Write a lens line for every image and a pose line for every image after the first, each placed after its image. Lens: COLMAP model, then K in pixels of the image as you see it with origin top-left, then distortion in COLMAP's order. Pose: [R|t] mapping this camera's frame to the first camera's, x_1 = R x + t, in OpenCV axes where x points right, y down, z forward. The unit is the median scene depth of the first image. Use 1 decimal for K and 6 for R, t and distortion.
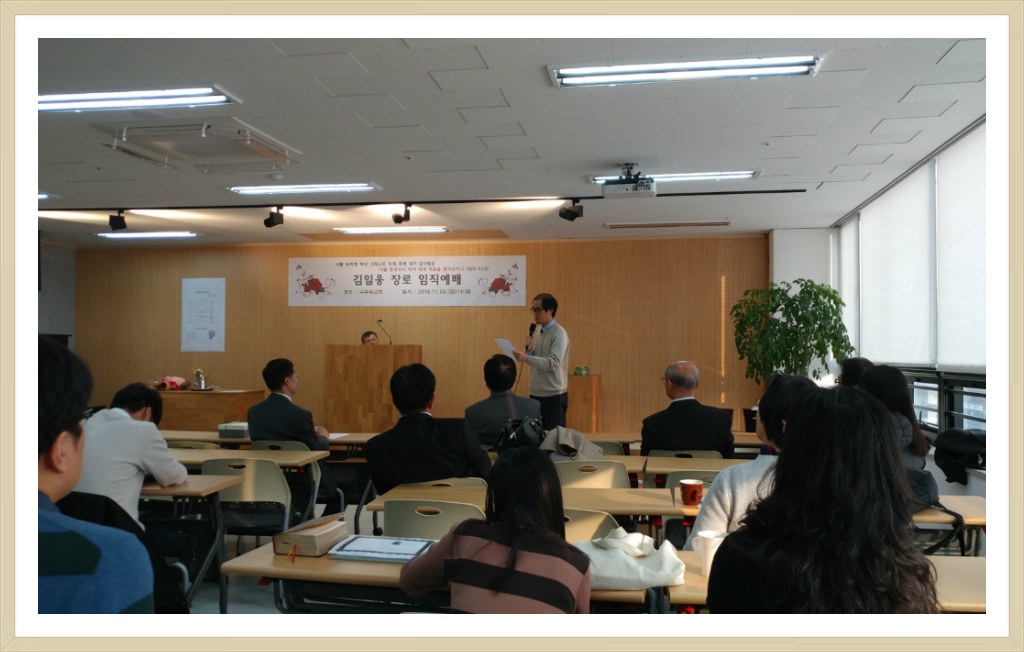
lens RADIAL K [[806.8, 0, 512.0], [0, 806.8, 326.0], [0, 0, 1]] dist [0.085868, -0.288331]
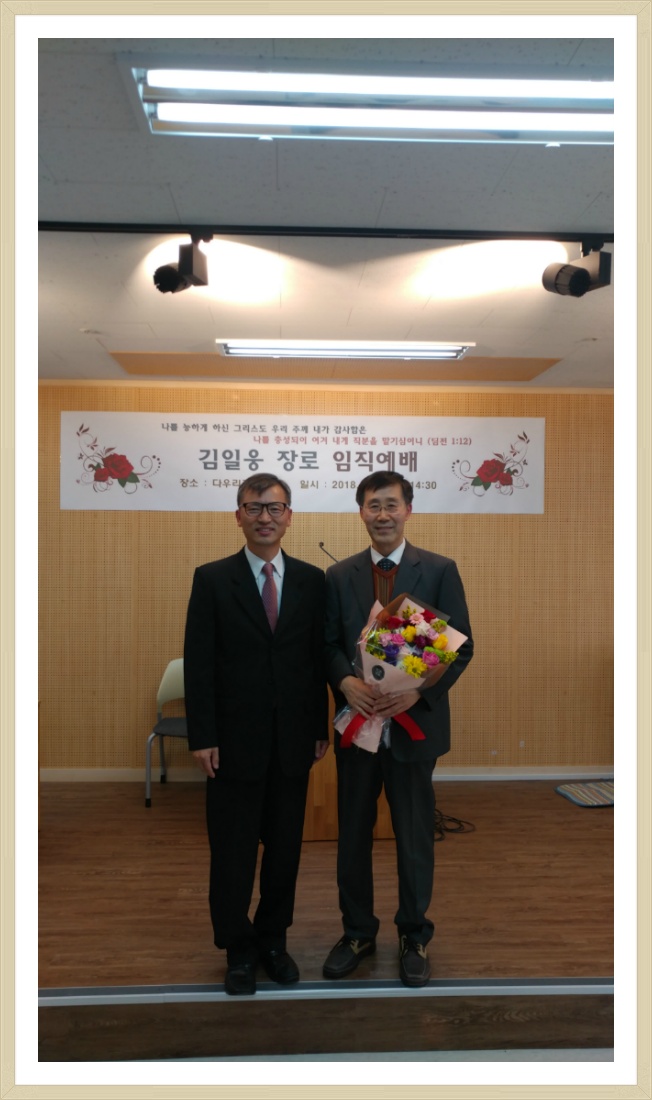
lens RADIAL K [[809.8, 0, 318.6], [0, 809.8, 556.8], [0, 0, 1]] dist [0.070146, -0.003747]
pose [[0.978516, -0.005005, 0.206109, -0.275783], [-0.006229, 0.998531, 0.053819, -0.029077], [-0.206076, -0.053946, 0.977048, 0.594038]]
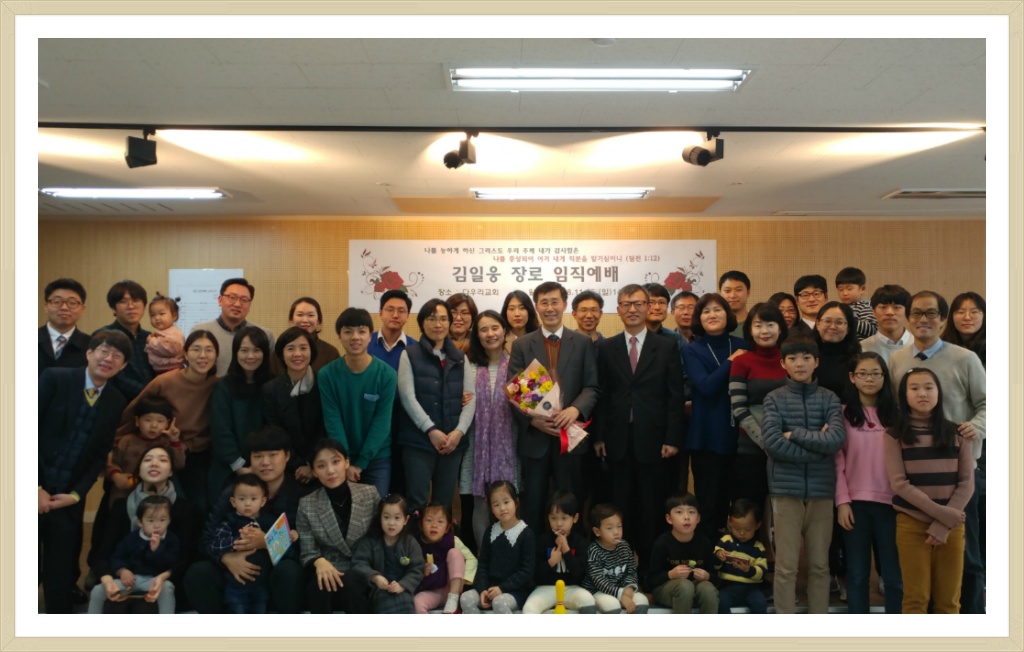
lens RADIAL K [[806.8, 0, 512.0], [0, 806.8, 326.0], [0, 0, 1]] dist [0.085868, -0.288331]
pose [[0.985274, -0.000929, 0.170981, -0.316452], [0.003218, 0.999909, -0.013115, -0.006736], [-0.170953, 0.013472, 0.985187, 0.412341]]
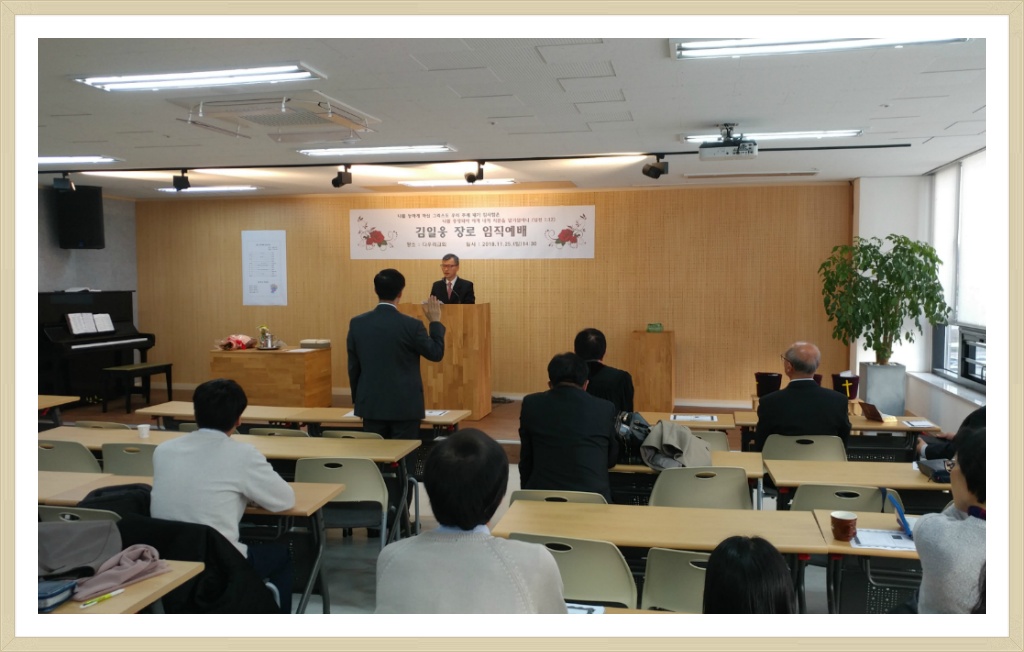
lens RADIAL K [[806.8, 0, 512.0], [0, 806.8, 326.0], [0, 0, 1]] dist [0.085868, -0.288331]
pose [[0.998719, -0.002894, -0.050523, -0.037961], [0.007457, 0.995880, 0.090372, -0.038020], [0.050054, -0.090633, 0.994626, 0.030352]]
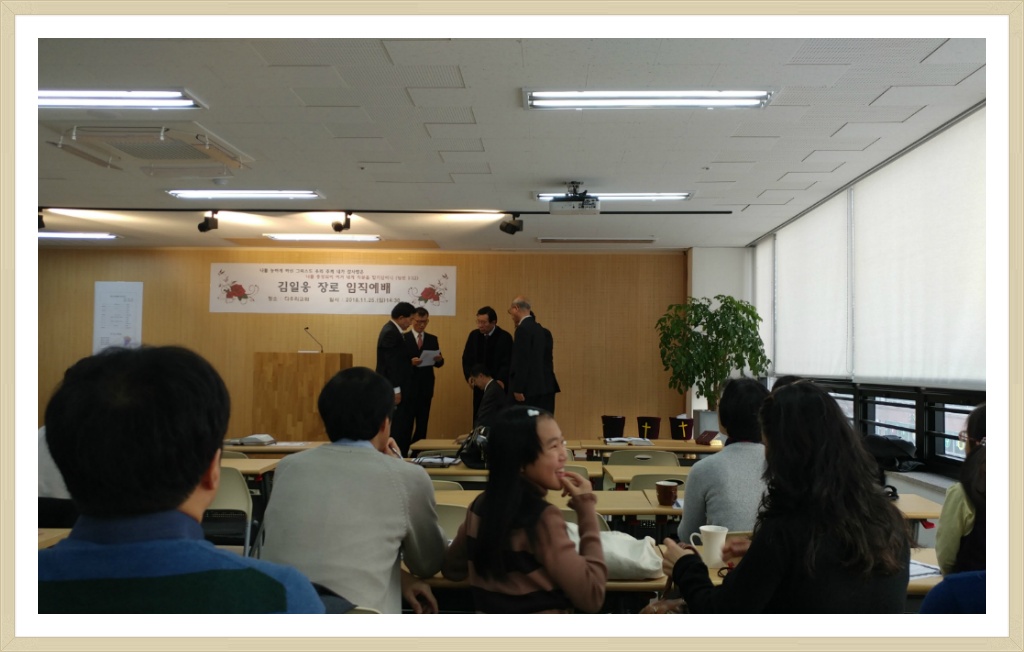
lens RADIAL K [[806.8, 0, 512.0], [0, 806.8, 326.0], [0, 0, 1]] dist [0.085868, -0.288331]
pose [[0.992457, 0.015100, 0.121660, -0.040572], [-0.013601, 0.999821, -0.013142, 0.000064], [-0.121837, 0.011388, 0.992485, -0.015319]]
